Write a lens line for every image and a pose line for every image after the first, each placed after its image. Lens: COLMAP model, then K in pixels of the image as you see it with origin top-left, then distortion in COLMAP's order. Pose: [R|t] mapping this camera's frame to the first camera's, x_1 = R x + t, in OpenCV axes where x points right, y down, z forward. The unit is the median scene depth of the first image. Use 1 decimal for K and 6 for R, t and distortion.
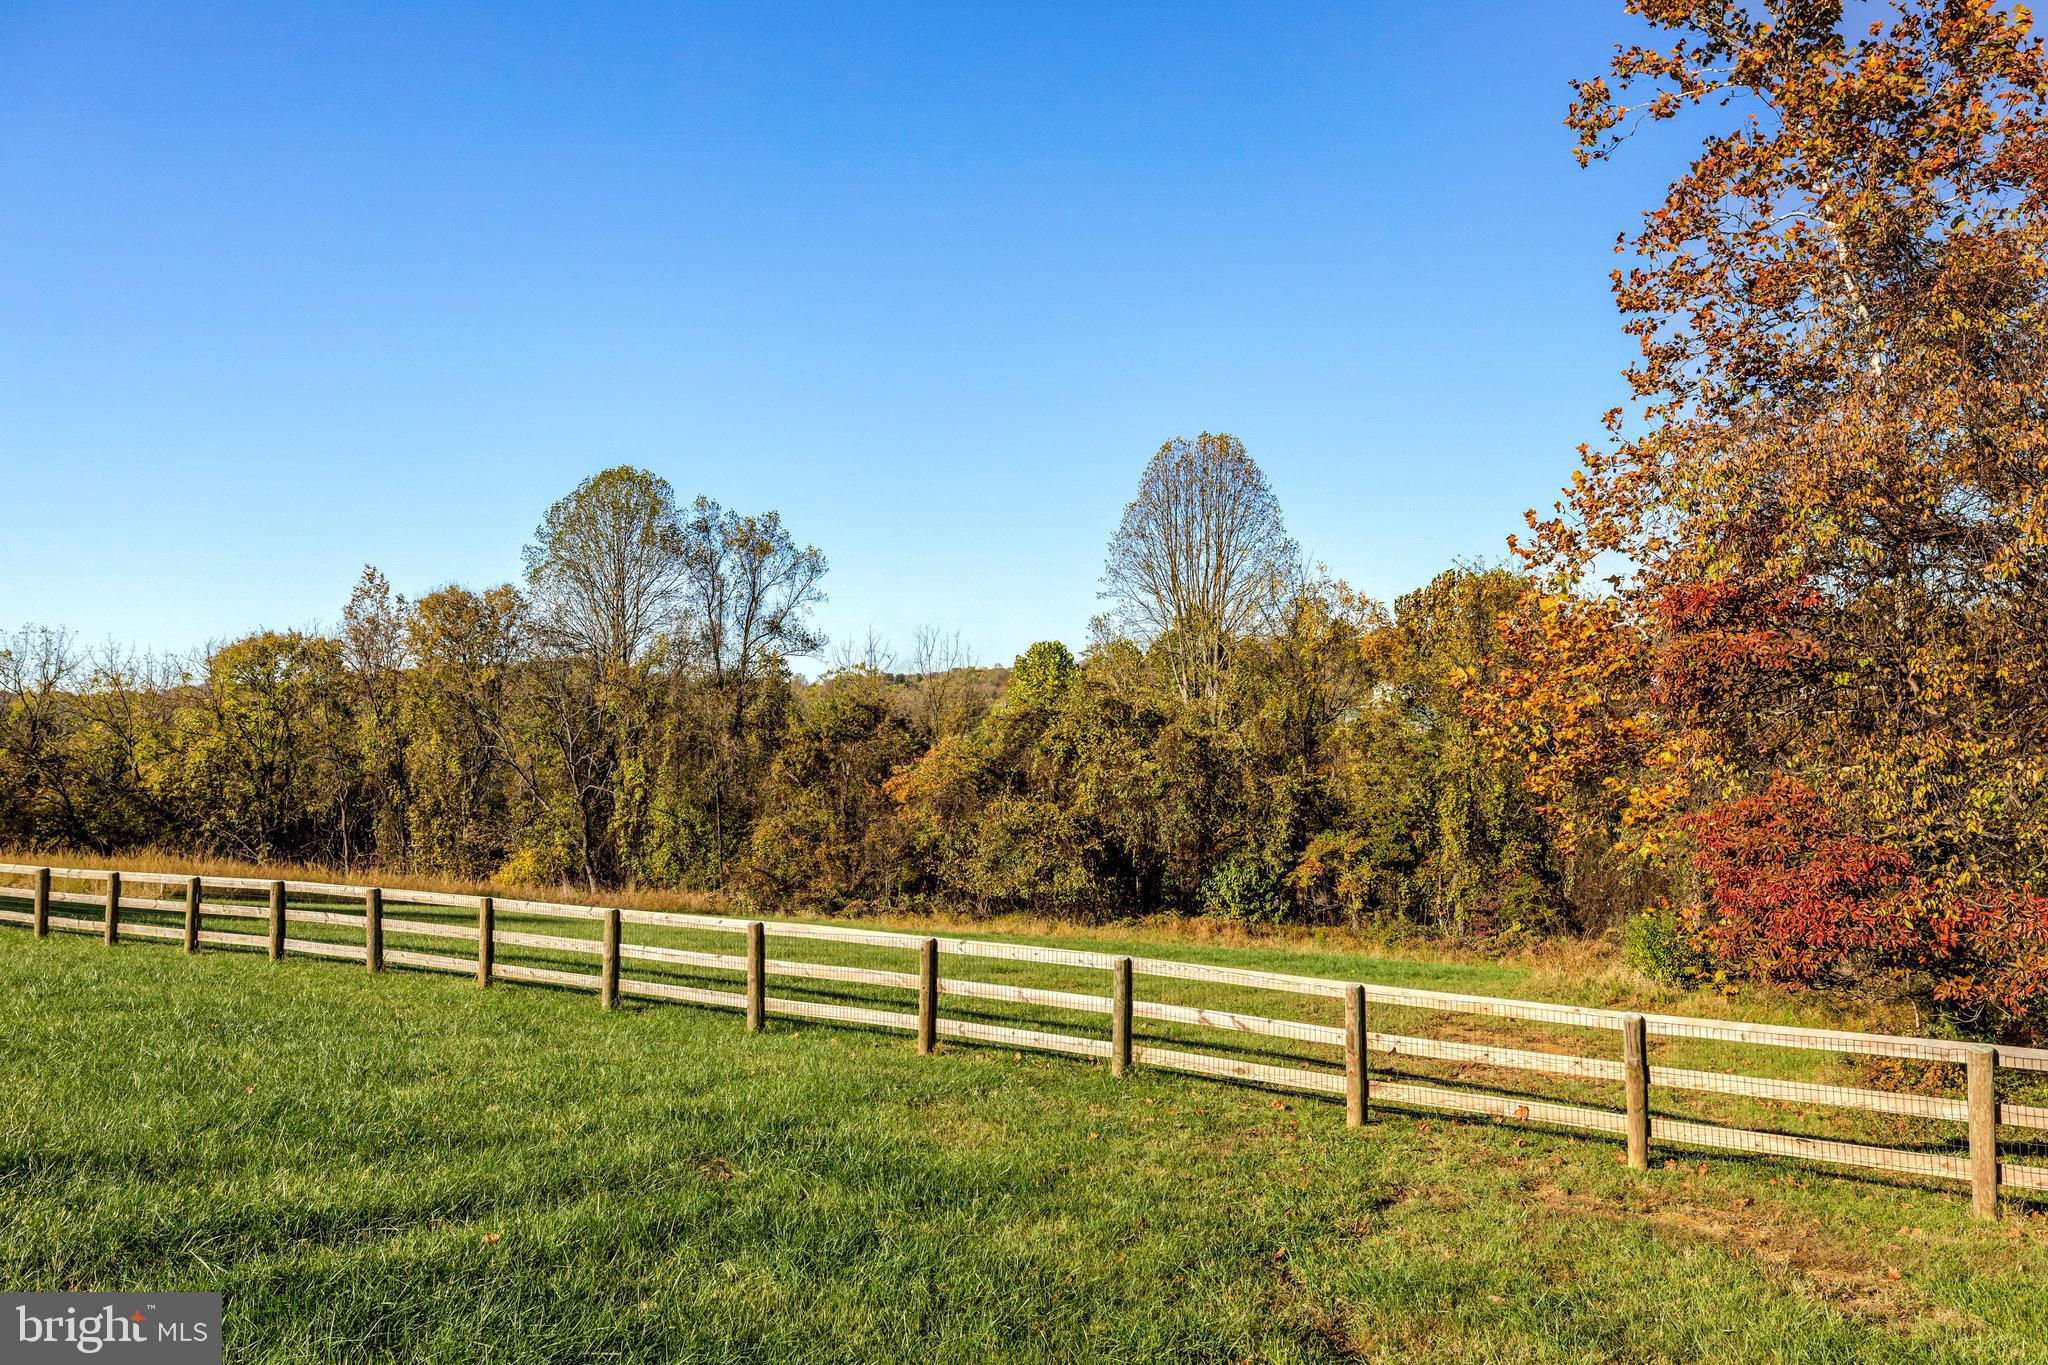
lens RADIAL K [[1577.5, 0, 953.3], [0, 1577.5, 746.2], [0, 0, 1]] dist [0.082312, 0.000054]
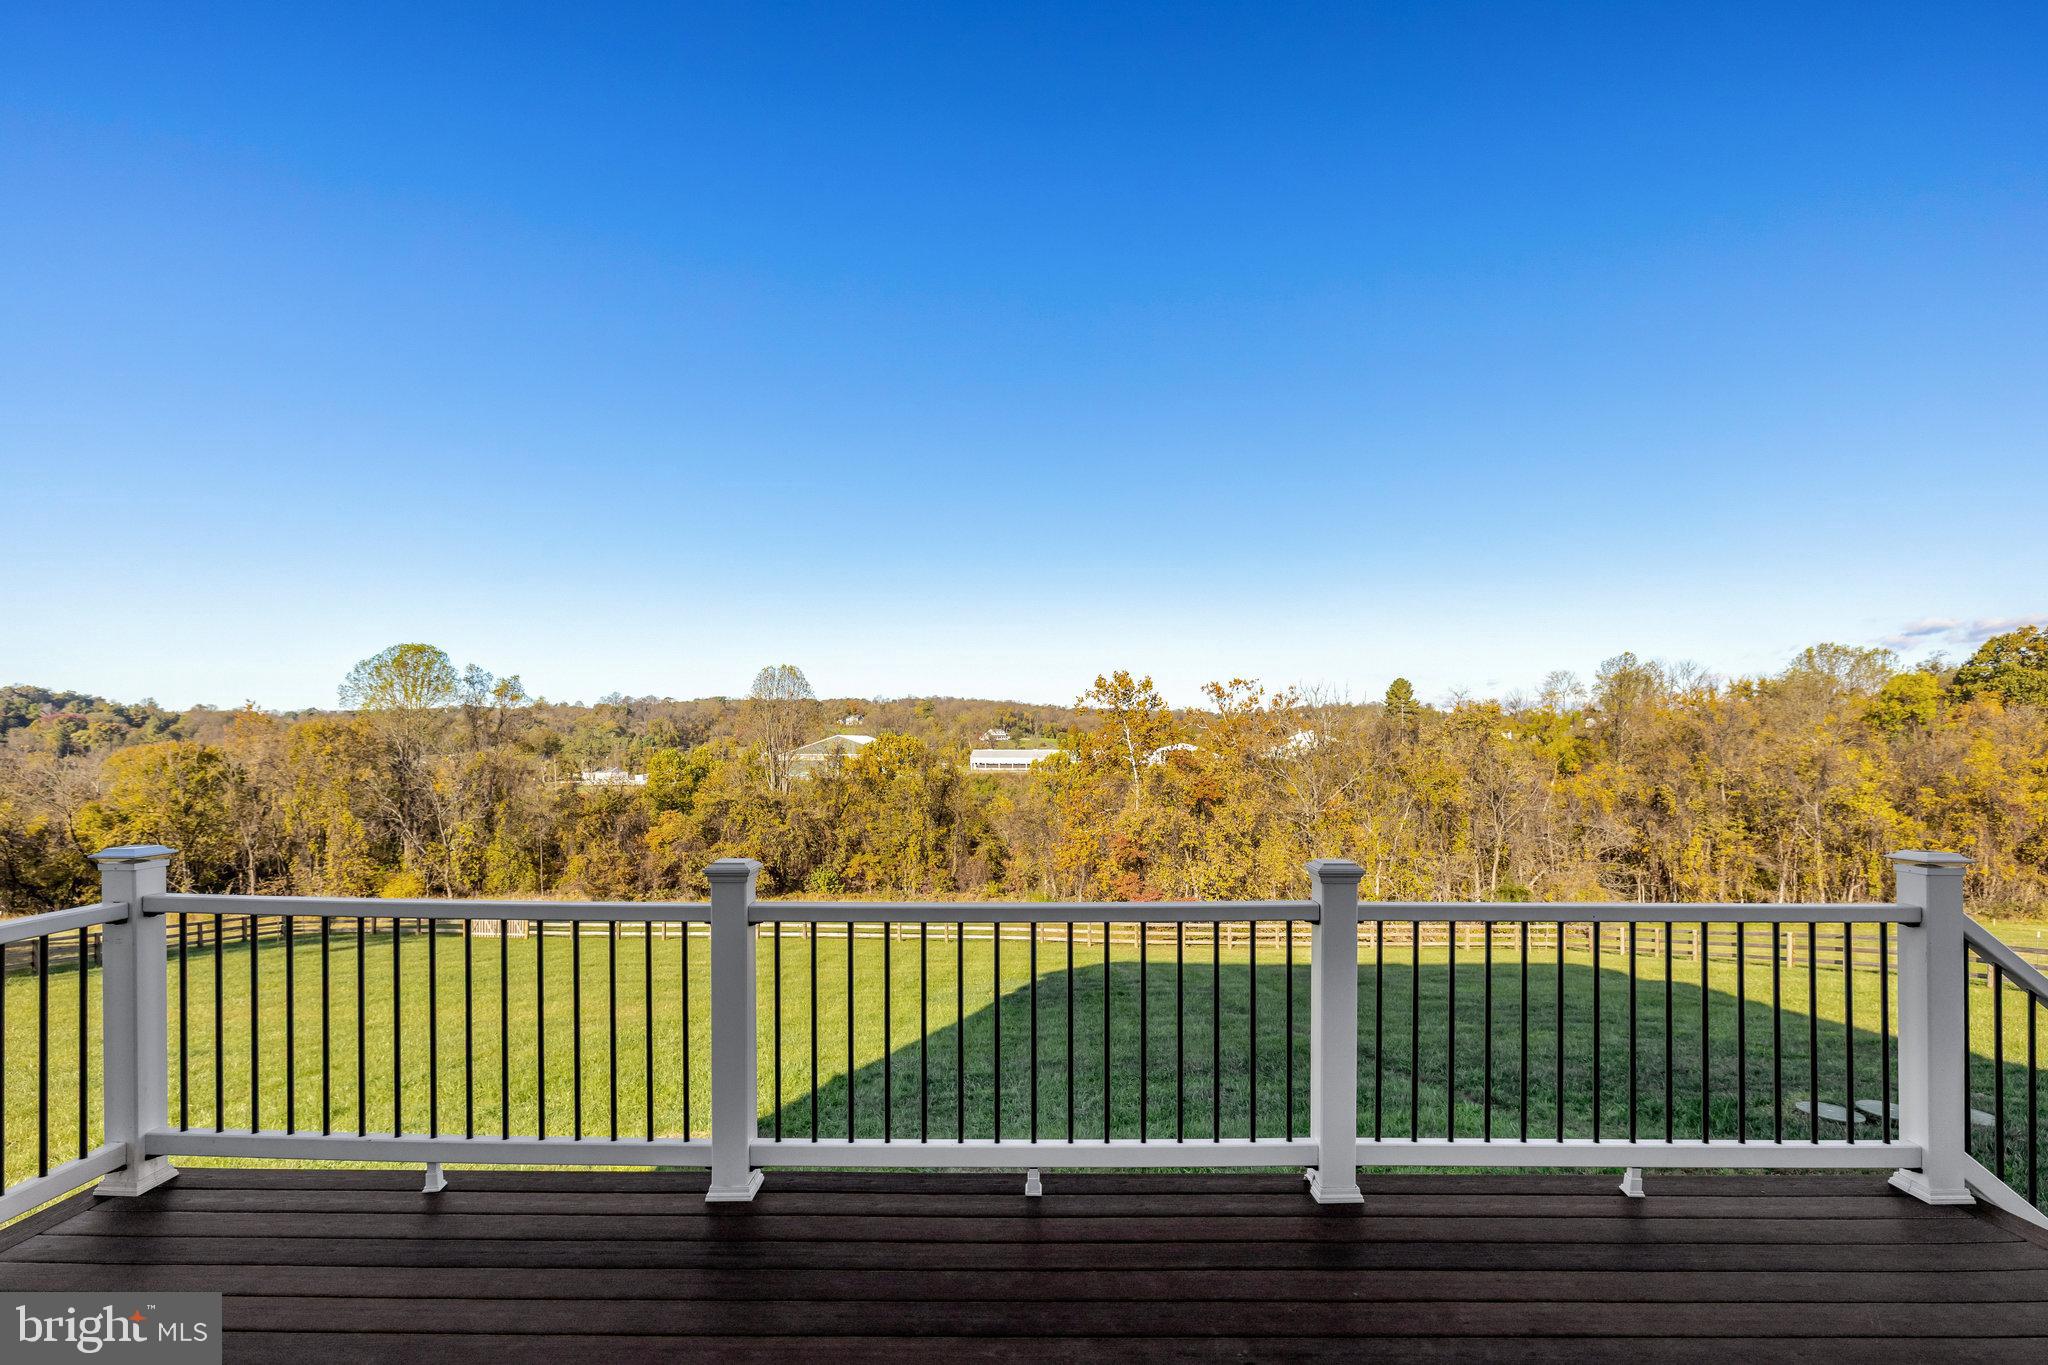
lens RADIAL K [[924.2, 0, 1018.6], [0, 924.2, 657.3], [0, 0, 1]] dist [0.000636, -0.000233]
pose [[0.843083, 0.069049, 0.533332, -0.296650], [-0.004943, 0.992676, -0.120704, -0.066273], [-0.537760, 0.099127, 0.837250, -0.289215]]
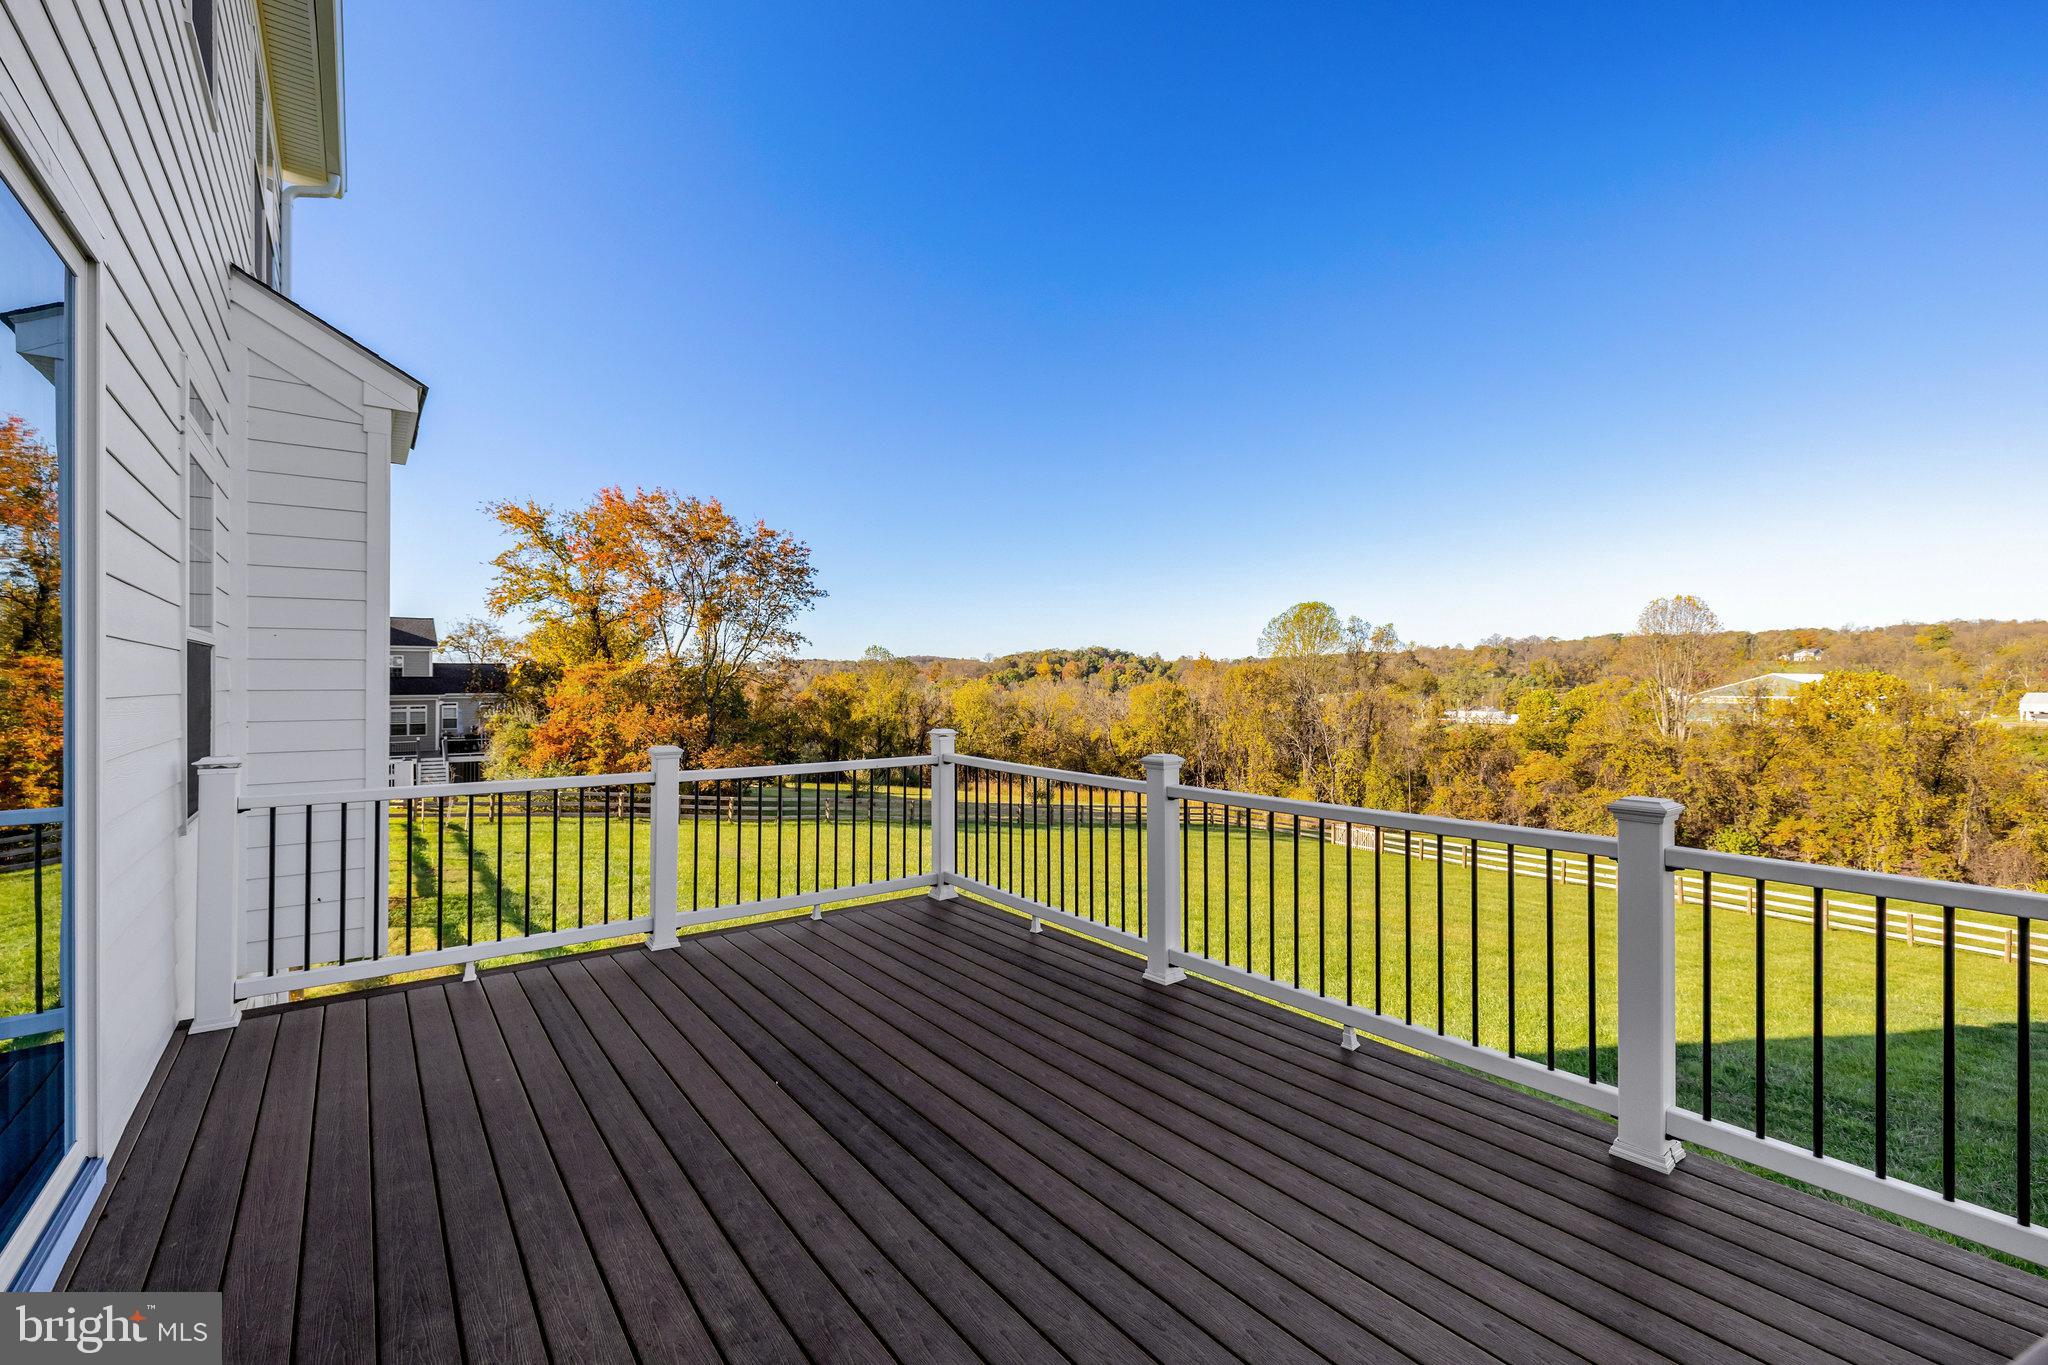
lens RADIAL K [[873.4, 0, 1024.0], [0, 873.4, 682.5], [0, 0, 1]] dist [0.000301, 0.000063]
pose [[0.941607, 0.019459, -0.336152, -0.271531], [-0.025866, 0.999559, -0.014591, -0.065983], [0.335720, 0.022434, 0.941695, -0.304412]]
